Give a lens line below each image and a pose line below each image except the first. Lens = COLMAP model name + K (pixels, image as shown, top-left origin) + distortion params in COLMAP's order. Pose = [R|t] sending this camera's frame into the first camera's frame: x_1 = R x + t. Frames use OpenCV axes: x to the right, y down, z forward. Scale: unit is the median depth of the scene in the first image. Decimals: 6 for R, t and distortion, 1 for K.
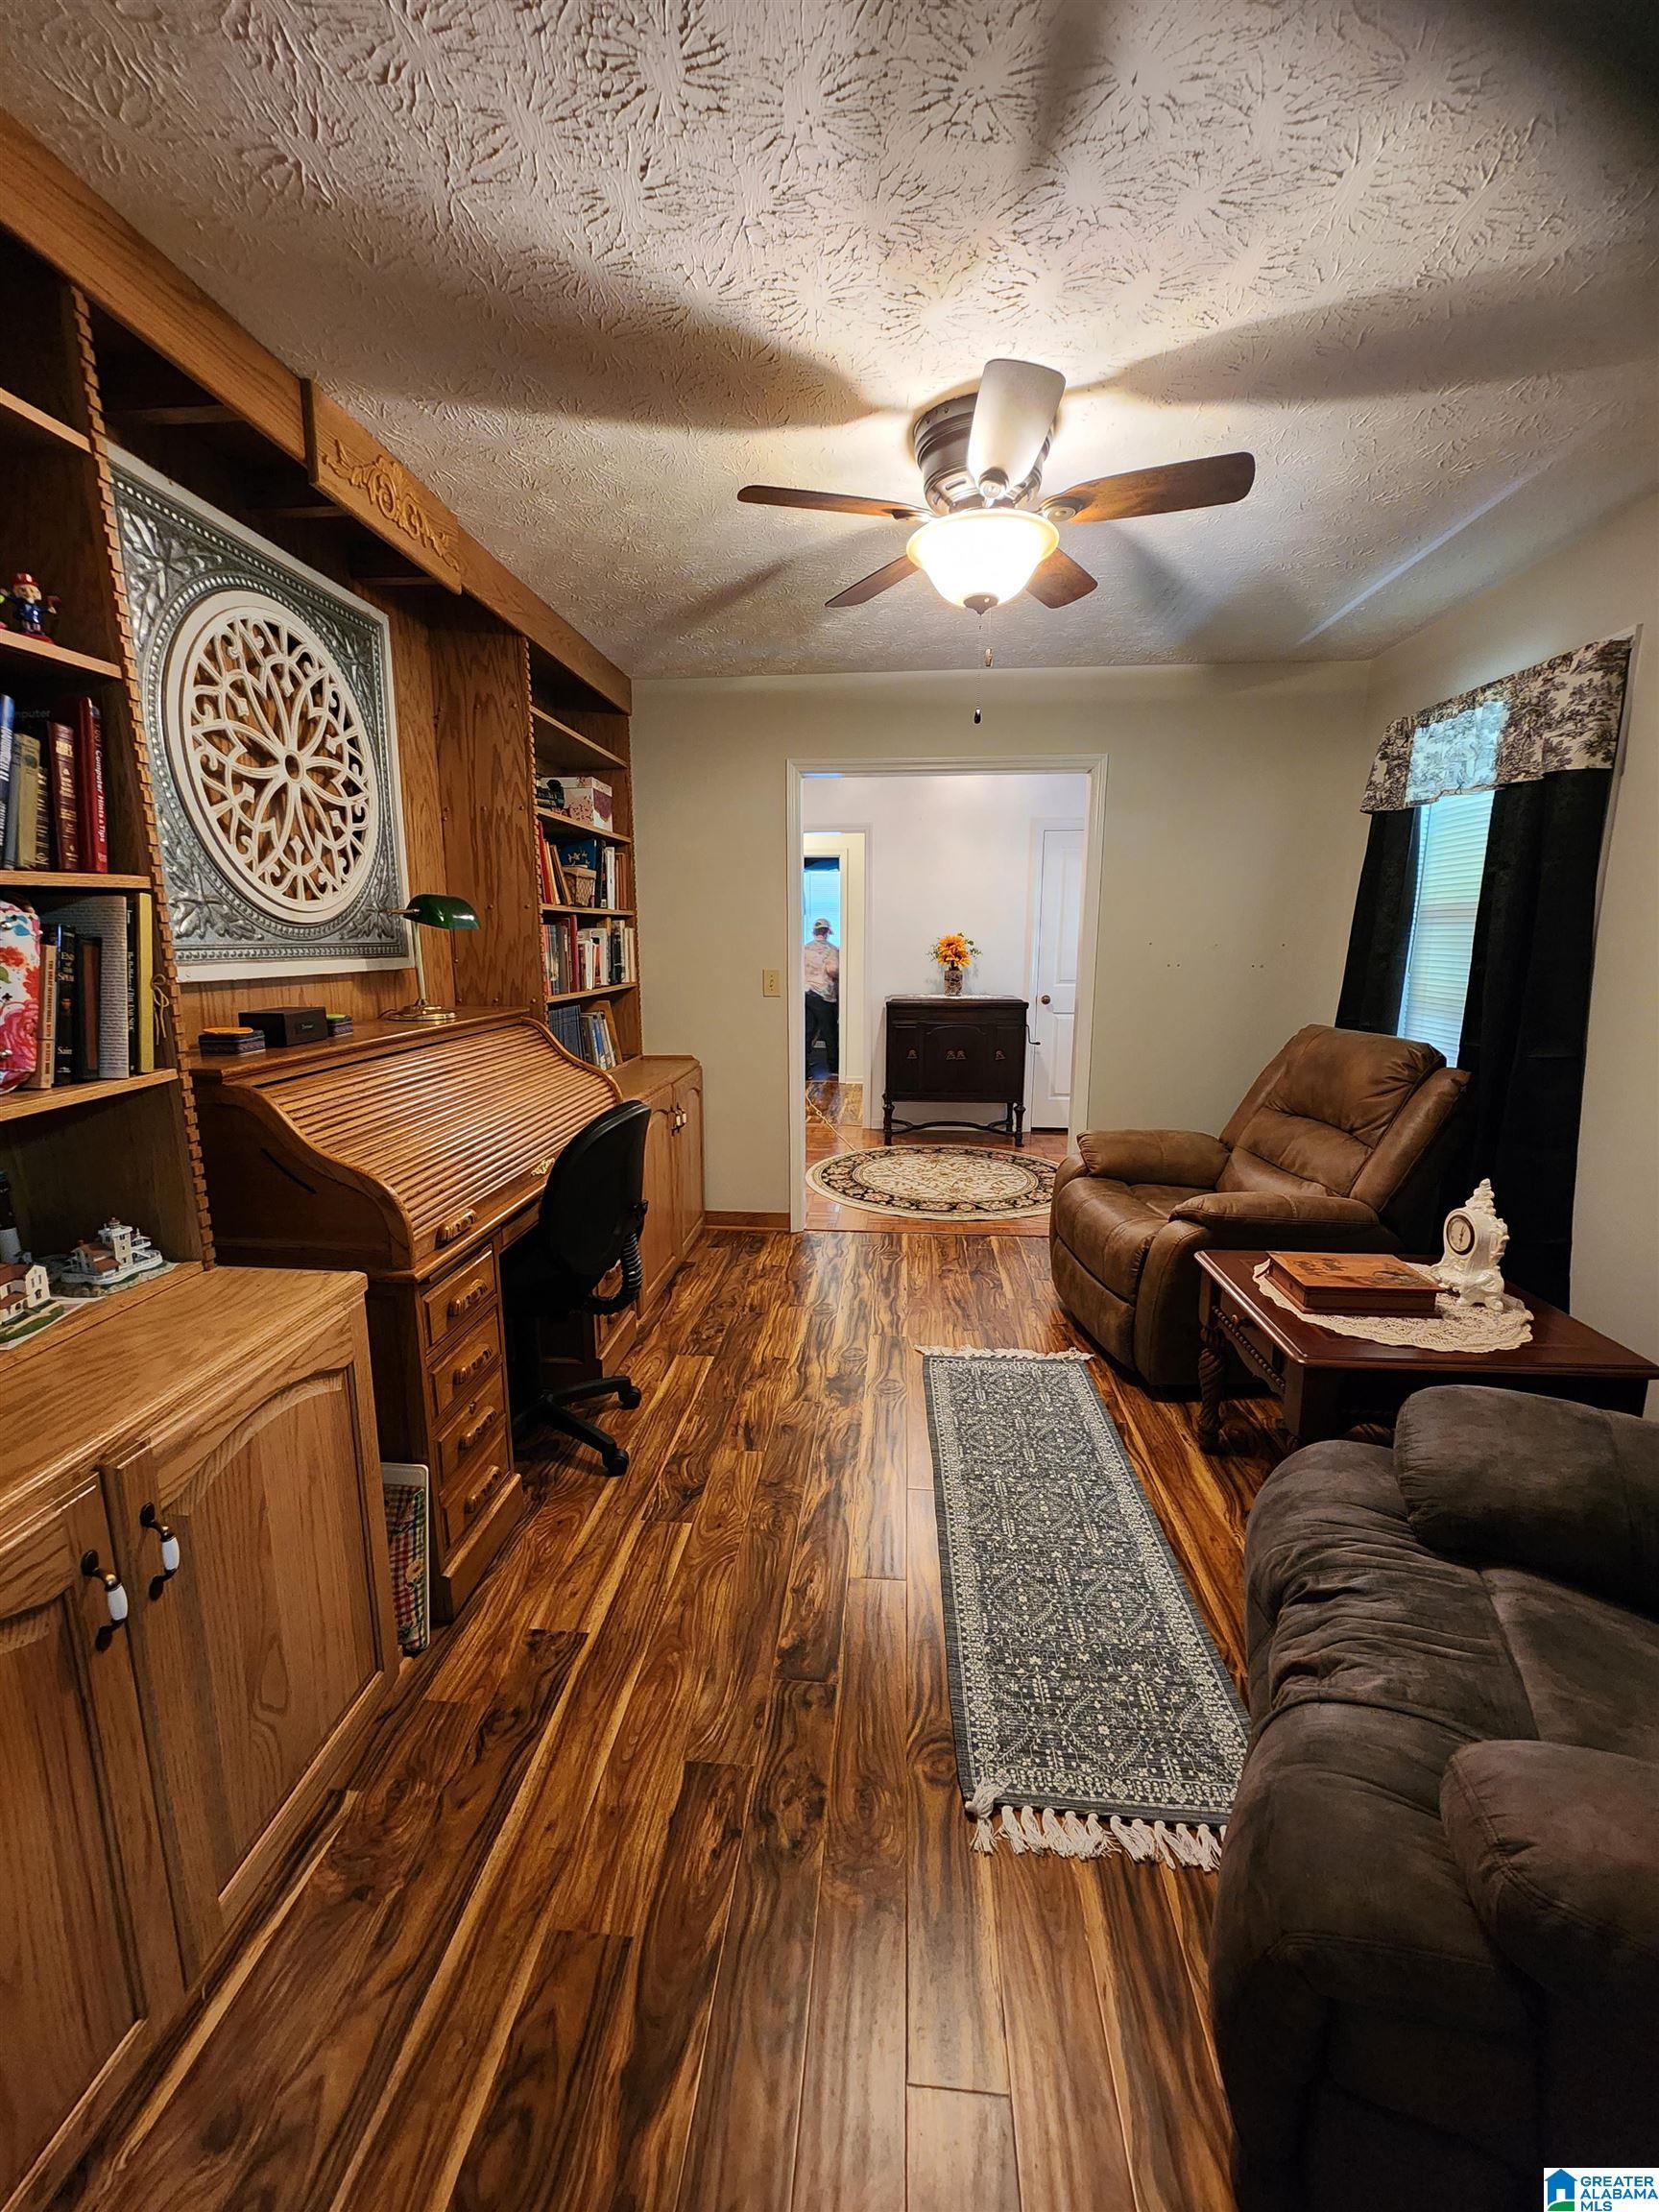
lens RADIAL K [[909.0, 0, 820.4], [0, 909.0, 1104.7], [0, 0, 1]] dist [-0.001344, 0.000735]
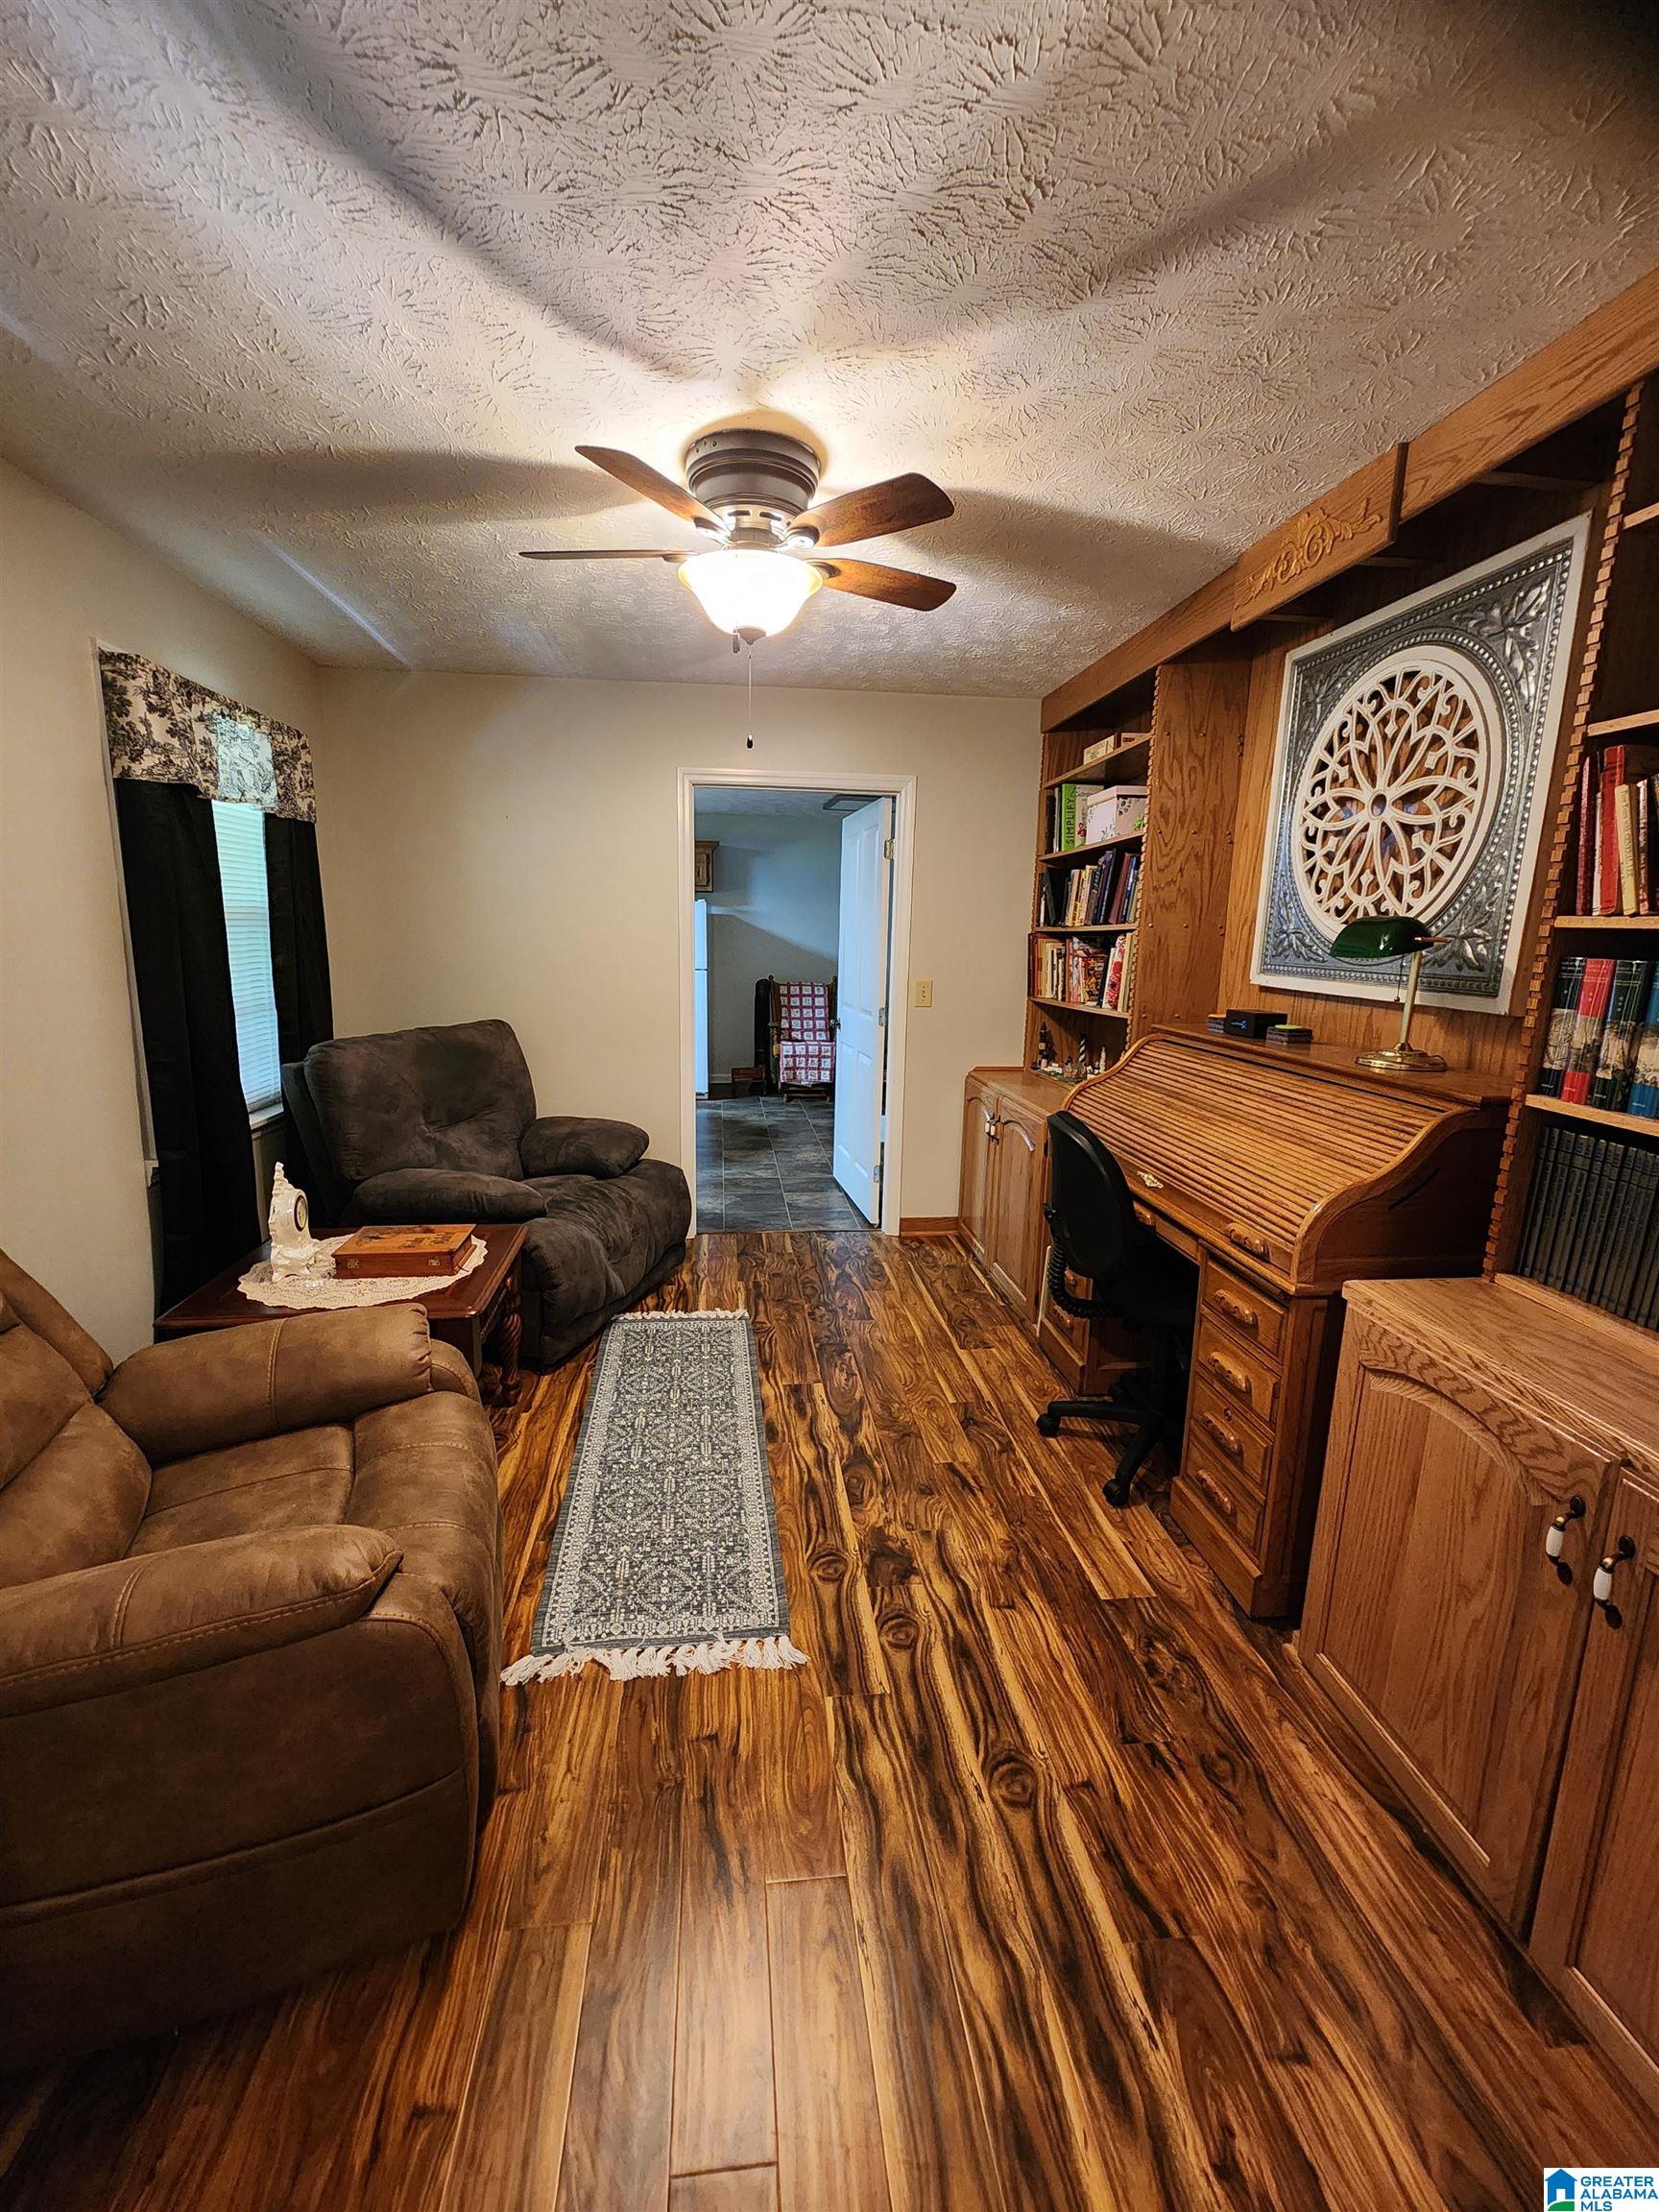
lens RADIAL K [[909.0, 0, 820.4], [0, 909.0, 1104.7], [0, 0, 1]] dist [-0.001344, 0.000735]
pose [[-0.980137, 0.020162, -0.197292, 0.275689], [-0.054579, 0.928979, 0.366086, -0.383491], [0.190661, 0.369583, -0.909427, 1.903265]]
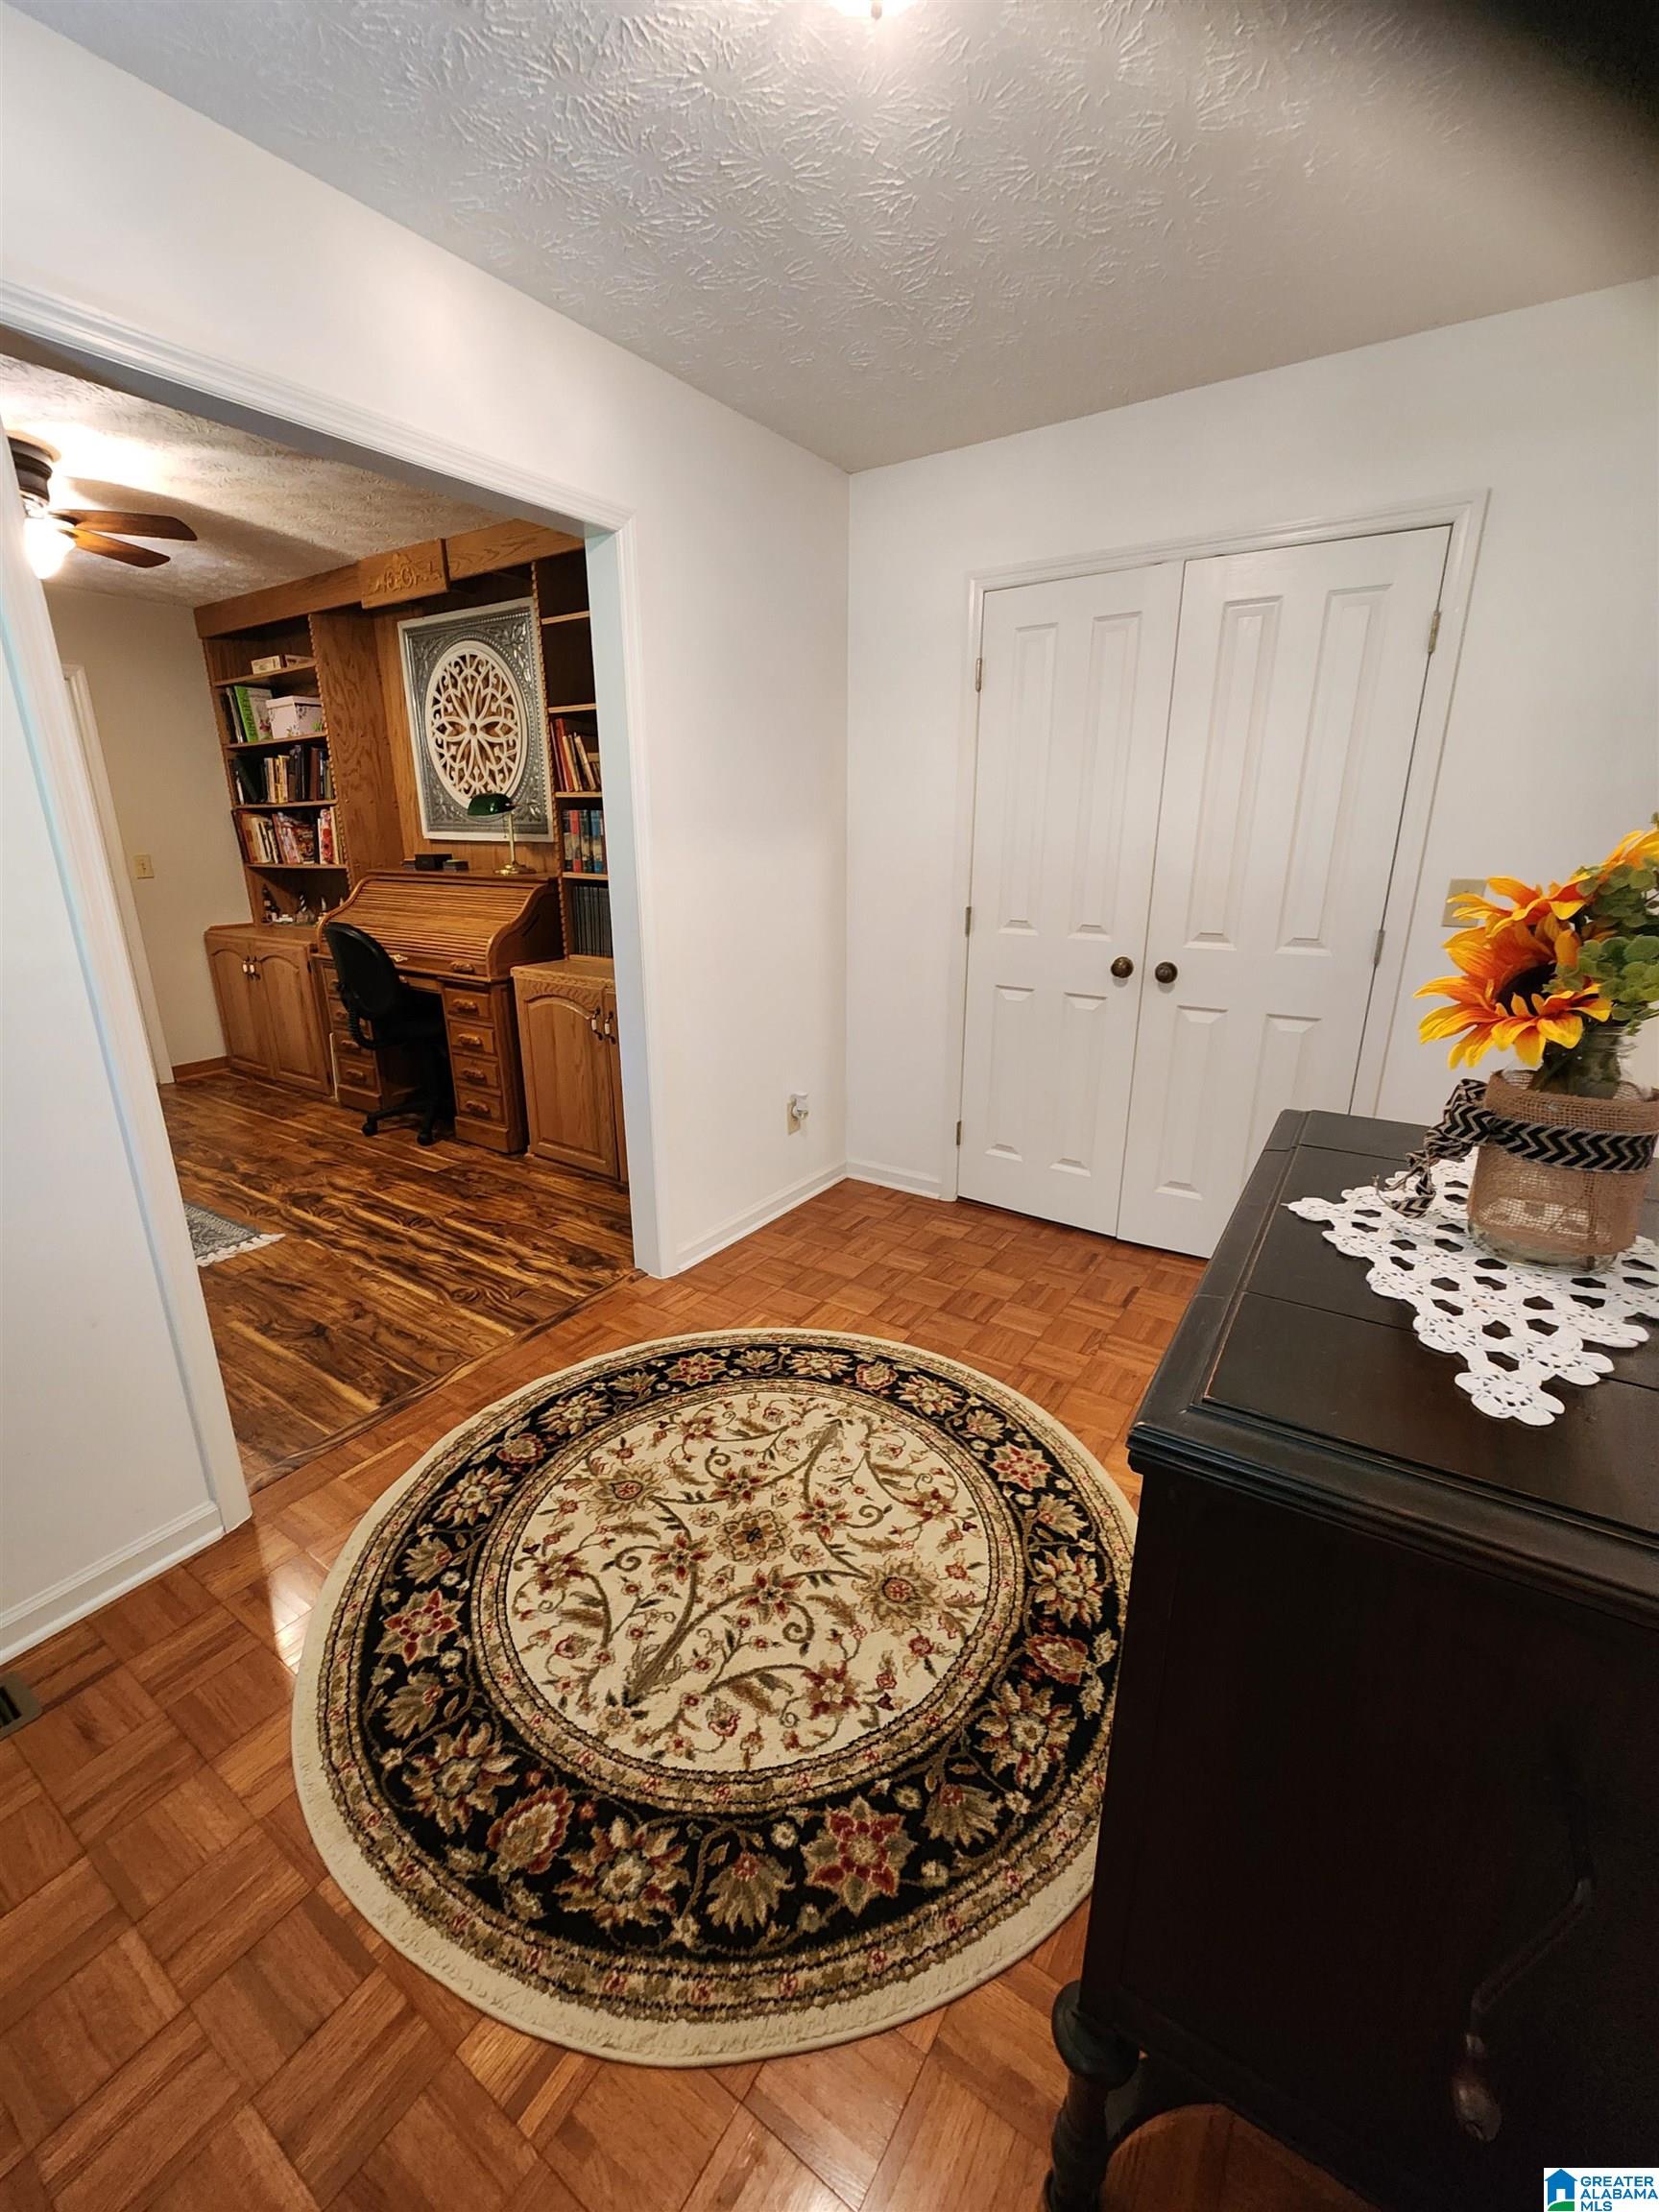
lens RADIAL K [[909.0, 0, 820.4], [0, 909.0, 1104.7], [0, 0, 1]] dist [-0.001344, 0.000735]
pose [[-0.481281, 0.261650, -0.836605, 0.849035], [-0.161453, 0.911622, 0.377992, -0.473024], [0.861569, 0.316993, -0.396502, 2.542038]]
